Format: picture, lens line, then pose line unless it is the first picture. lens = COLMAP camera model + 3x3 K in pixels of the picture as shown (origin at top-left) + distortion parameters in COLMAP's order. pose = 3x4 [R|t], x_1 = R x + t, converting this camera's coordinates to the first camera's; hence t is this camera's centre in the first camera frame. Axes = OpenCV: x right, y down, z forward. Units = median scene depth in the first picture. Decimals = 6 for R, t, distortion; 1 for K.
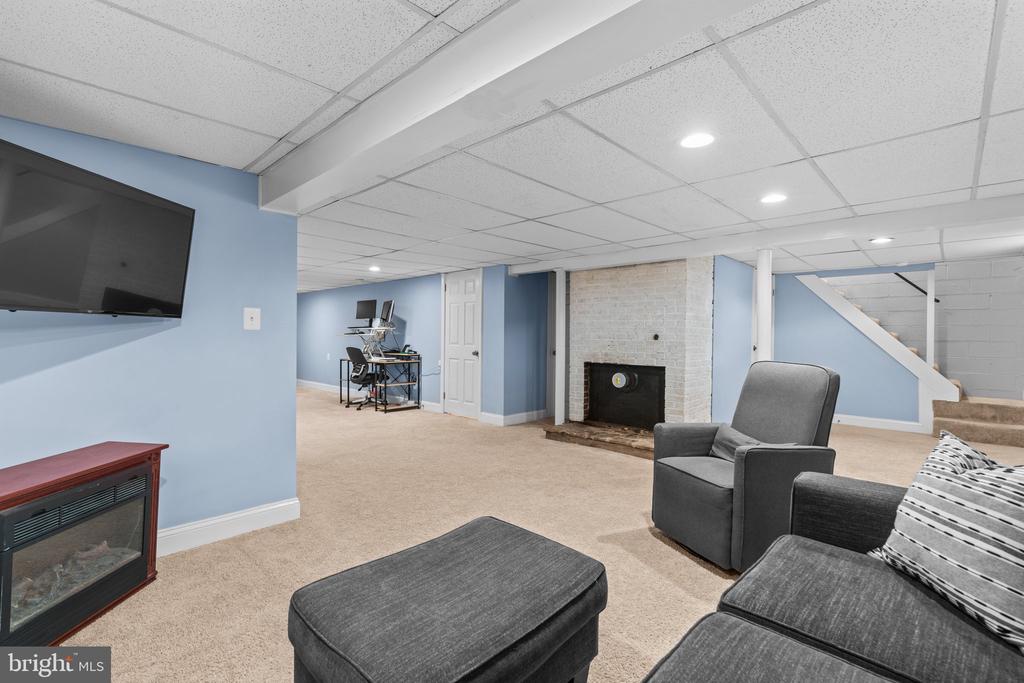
lens RADIAL K [[464.8, 0, 501.7], [0, 464.8, 337.9], [0, 0, 1]] dist [-0.009837, 0.002854]
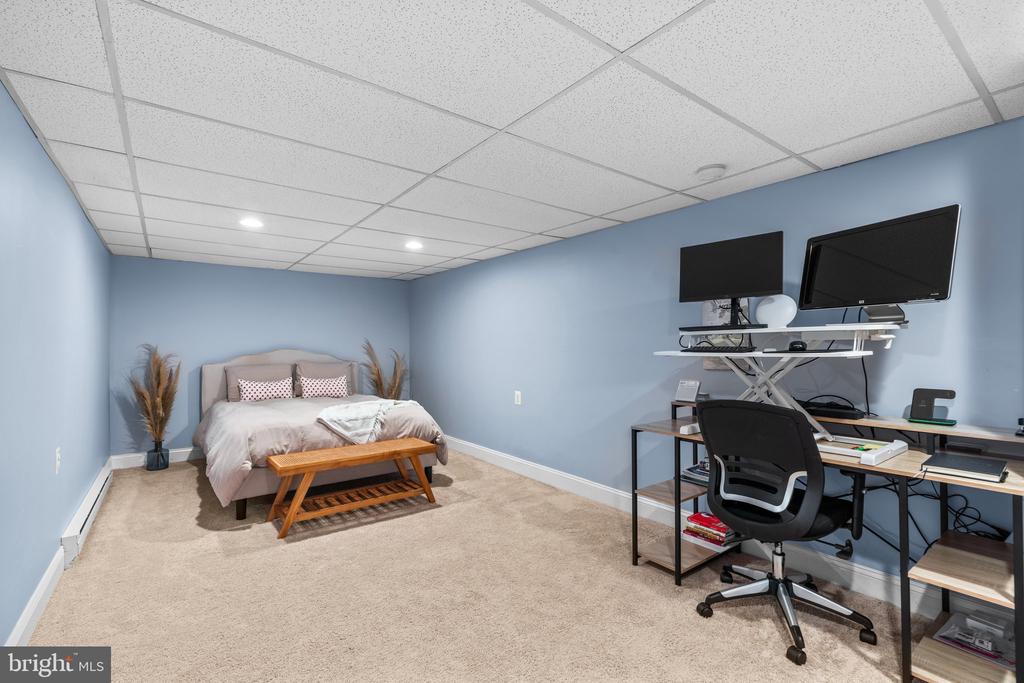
lens RADIAL K [[464.8, 0, 493.9], [0, 464.8, 338.7], [0, 0, 1]] dist [-0.009837, 0.002854]
pose [[0.985304, -0.012169, -0.170375, -0.546408], [0.009550, 0.999823, -0.016182, -0.016959], [0.170542, 0.014317, 0.985246, 0.941994]]
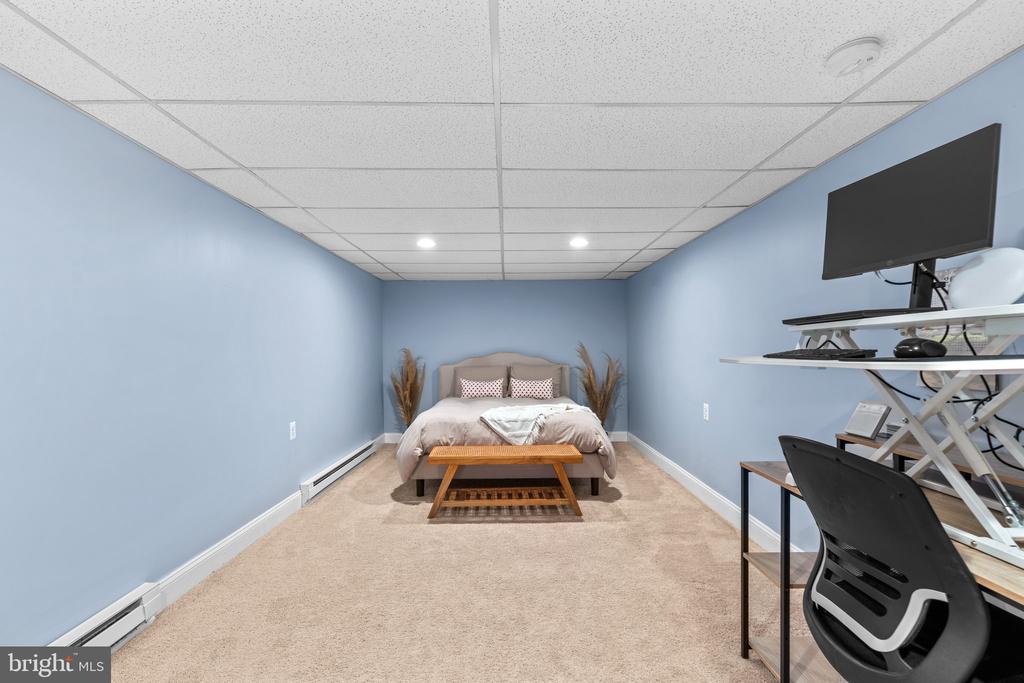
lens RADIAL K [[464.8, 0, 504.0], [0, 464.8, 356.7], [0, 0, 1]] dist [-0.009837, 0.002854]
pose [[0.696687, -0.002396, -0.717371, -0.376527], [0.012230, 0.999889, 0.008538, -0.015015], [0.717271, -0.014722, 0.696639, 1.074705]]
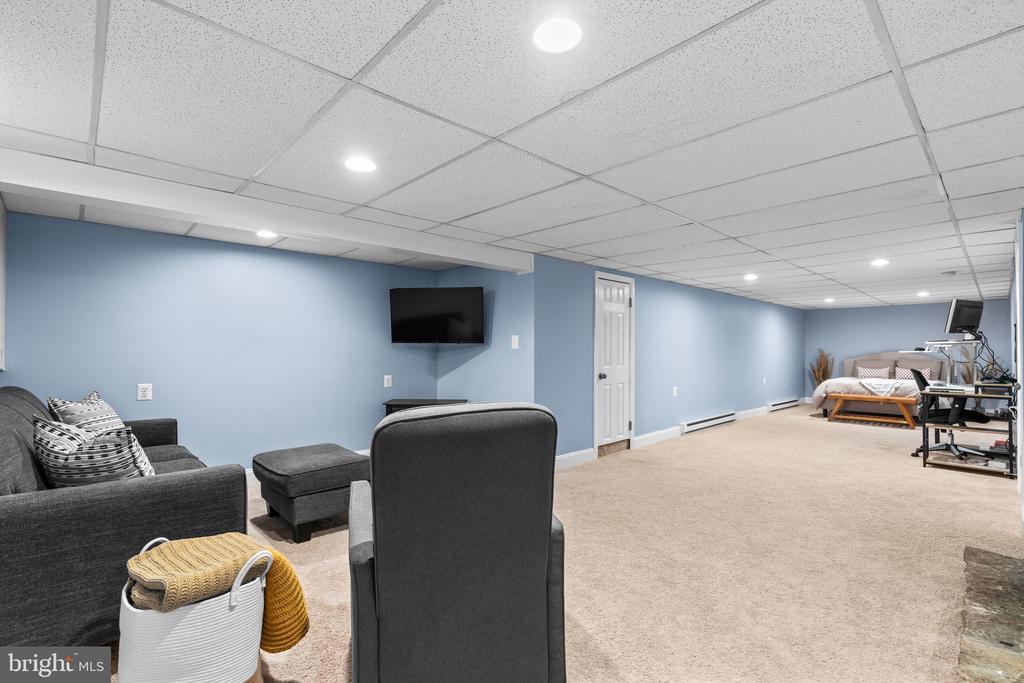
lens RADIAL K [[464.8, 0, 510.2], [0, 464.8, 349.3], [0, 0, 1]] dist [-0.009837, 0.002854]
pose [[-0.042799, -0.008660, -0.999046, 0.569877], [-0.001212, 0.999962, -0.008616, -0.006668], [0.999083, 0.000842, -0.042808, 0.517320]]
